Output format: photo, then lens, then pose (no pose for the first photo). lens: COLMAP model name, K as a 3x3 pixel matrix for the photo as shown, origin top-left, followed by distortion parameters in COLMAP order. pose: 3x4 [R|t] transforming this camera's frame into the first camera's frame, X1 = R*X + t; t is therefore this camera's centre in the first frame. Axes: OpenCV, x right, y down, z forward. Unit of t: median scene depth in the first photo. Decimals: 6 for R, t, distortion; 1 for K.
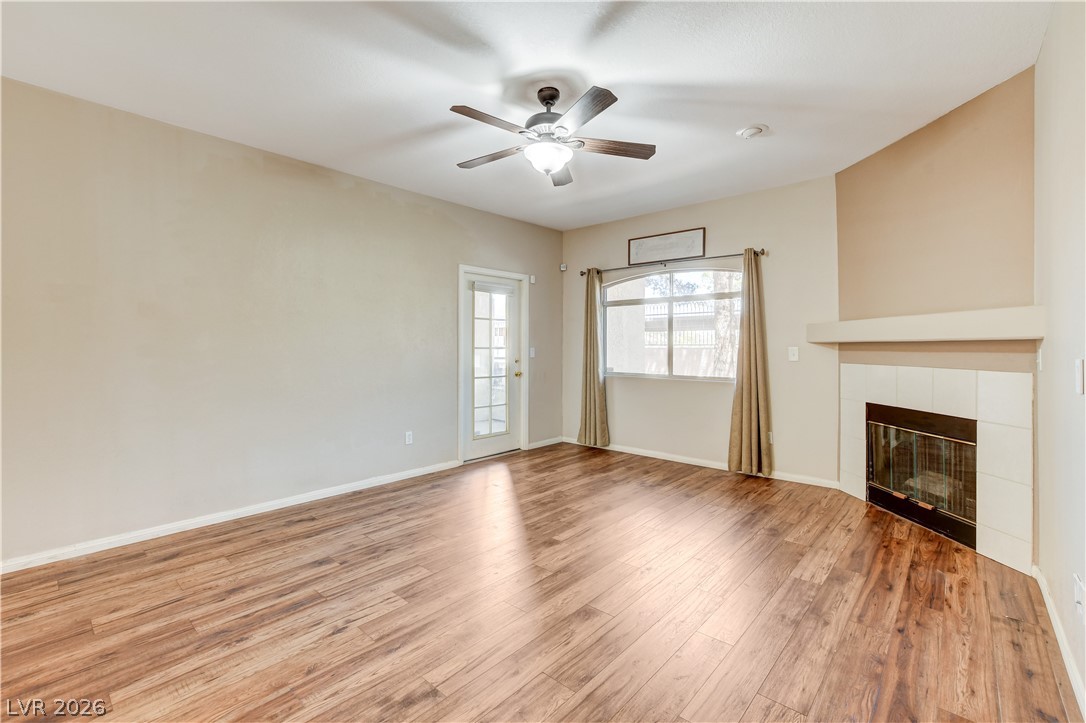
lens RADIAL K [[473.5, 0, 545.5], [0, 473.5, 344.8], [0, 0, 1]] dist [-0.010391, 0.000583]
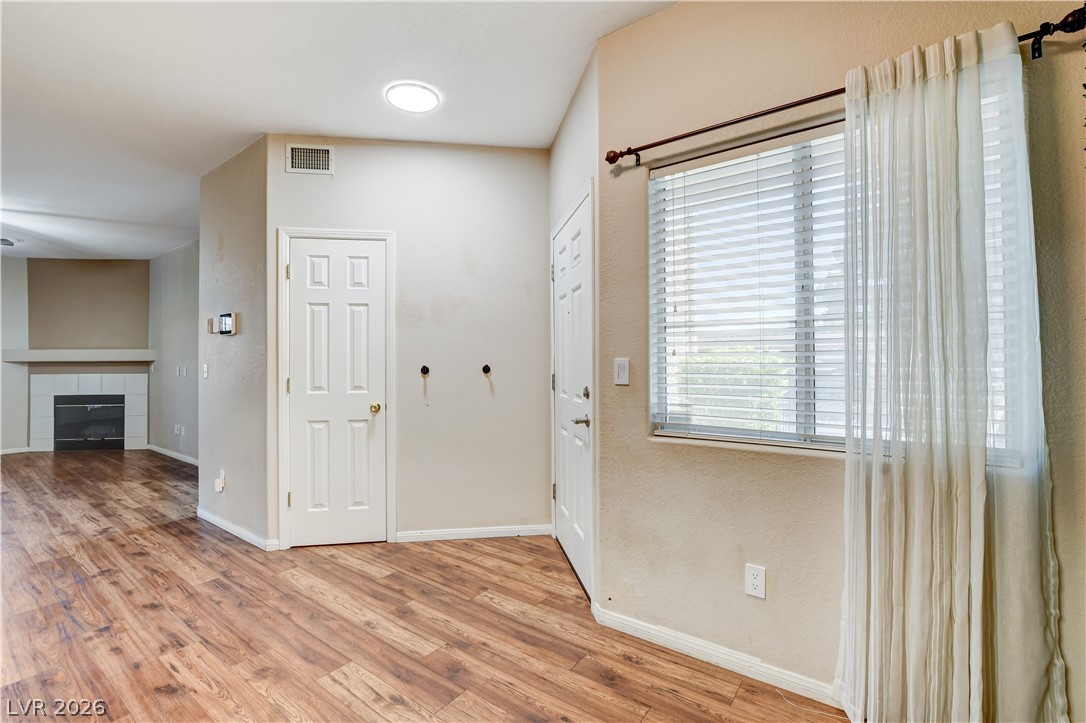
lens RADIAL K [[472.6, 0, 541.6], [0, 472.6, 356.9], [0, 0, 1]] dist [-0.018942, 0.000697]
pose [[-0.094563, 0.013305, 0.995430, -1.347686], [-0.000506, 0.999910, -0.013412, -0.002189], [-0.995519, -0.001772, -0.094548, -0.731391]]
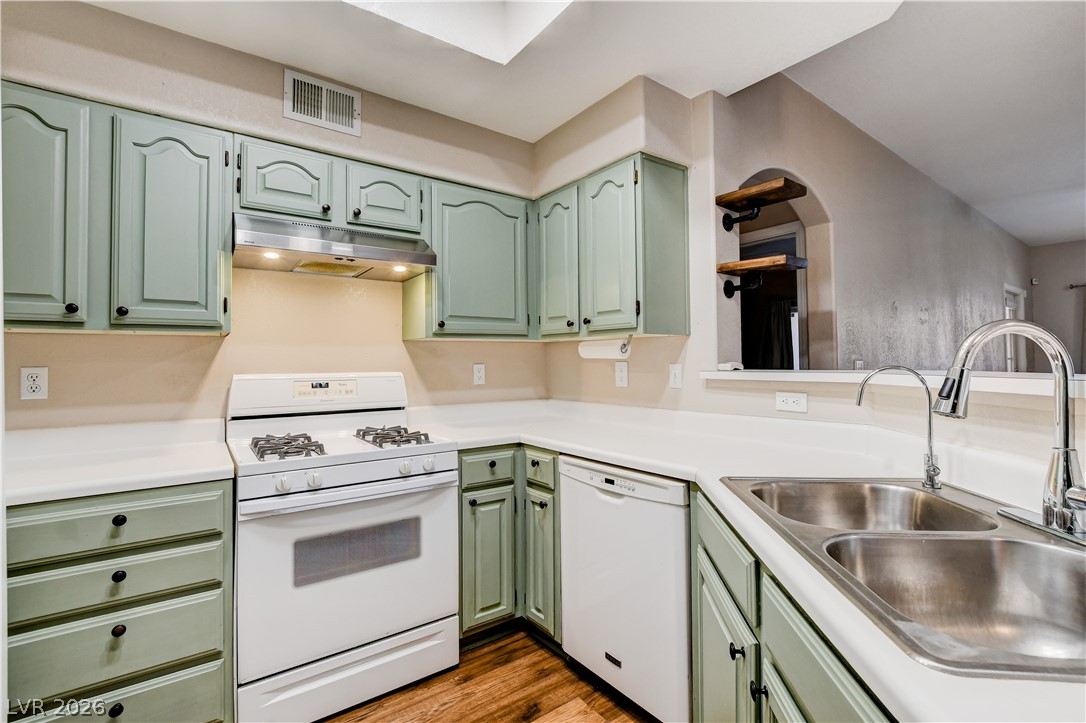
lens RADIAL K [[483.5, 0, 542.3], [0, 483.5, 348.5], [0, 0, 1]] dist [-0.013922, 0.000345]
pose [[0.977587, -0.010194, -0.210286, -1.422321], [0.005871, 0.999759, -0.021175, -0.000337], [0.210451, 0.019465, 0.977411, -0.437833]]
